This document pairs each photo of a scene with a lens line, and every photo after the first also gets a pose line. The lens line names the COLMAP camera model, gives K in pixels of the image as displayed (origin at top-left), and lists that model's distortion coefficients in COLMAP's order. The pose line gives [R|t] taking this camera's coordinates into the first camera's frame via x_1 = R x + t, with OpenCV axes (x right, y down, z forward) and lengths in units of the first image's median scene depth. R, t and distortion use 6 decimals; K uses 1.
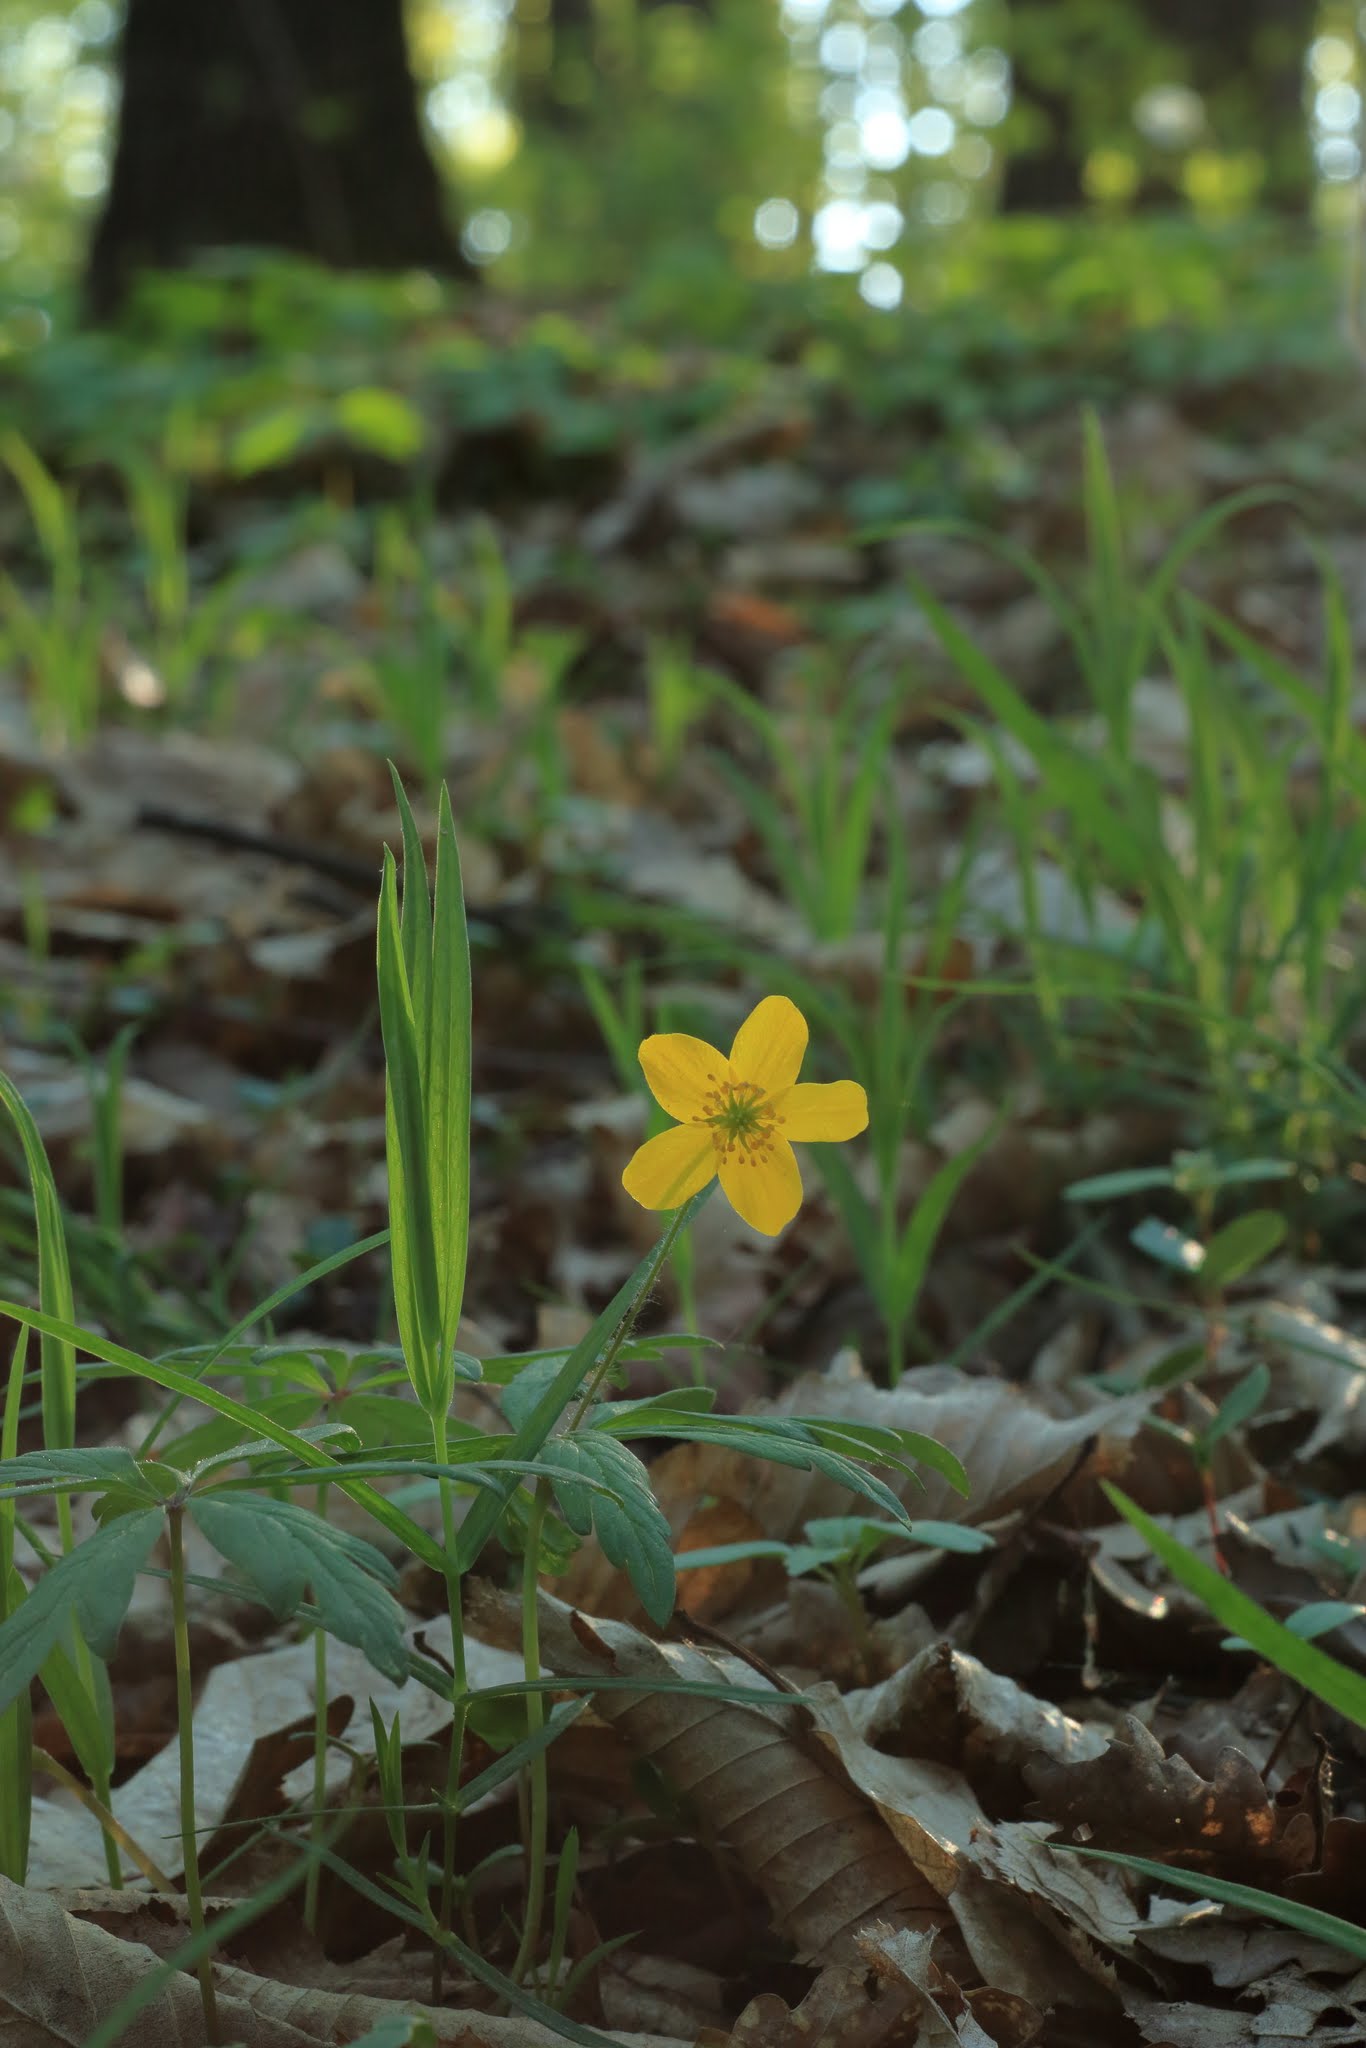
lens RADIAL K [[5642.0, 0, 683.0], [0, 5642.0, 1024.0], [0, 0, 1]] dist [0.010126, -0.361164]
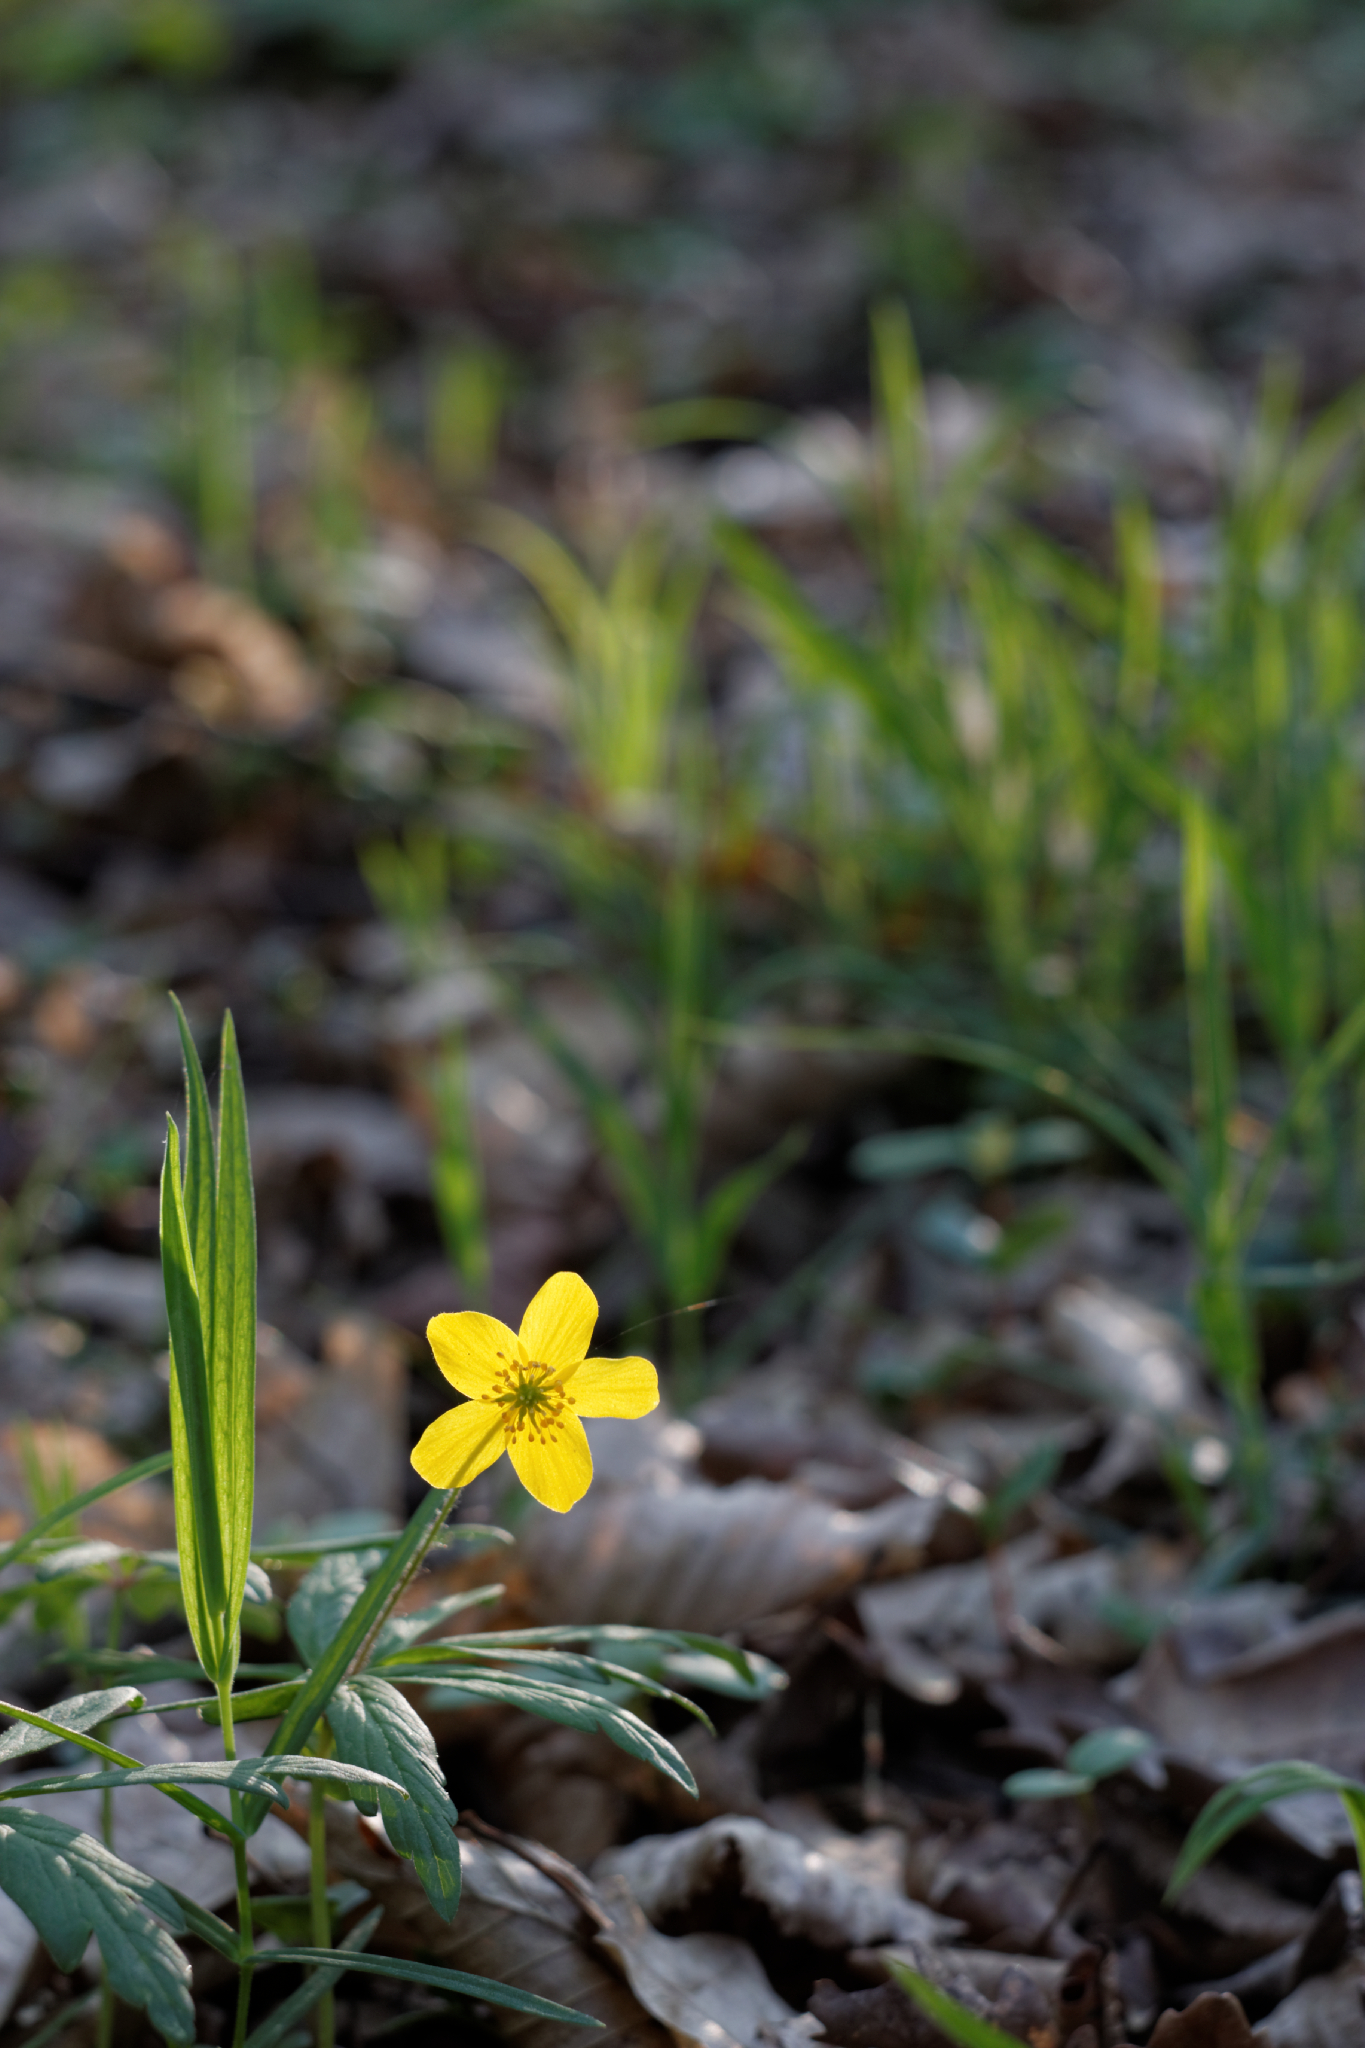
lens RADIAL K [[5642.0, 0, 682.5], [0, 5642.0, 1024.0], [0, 0, 1]] dist [0.010126, -0.361164]
pose [[0.999289, 0.004347, 0.037441, -0.000356], [-0.008596, 0.993434, 0.114080, -0.153218], [-0.036699, -0.114321, 0.992766, 0.025107]]
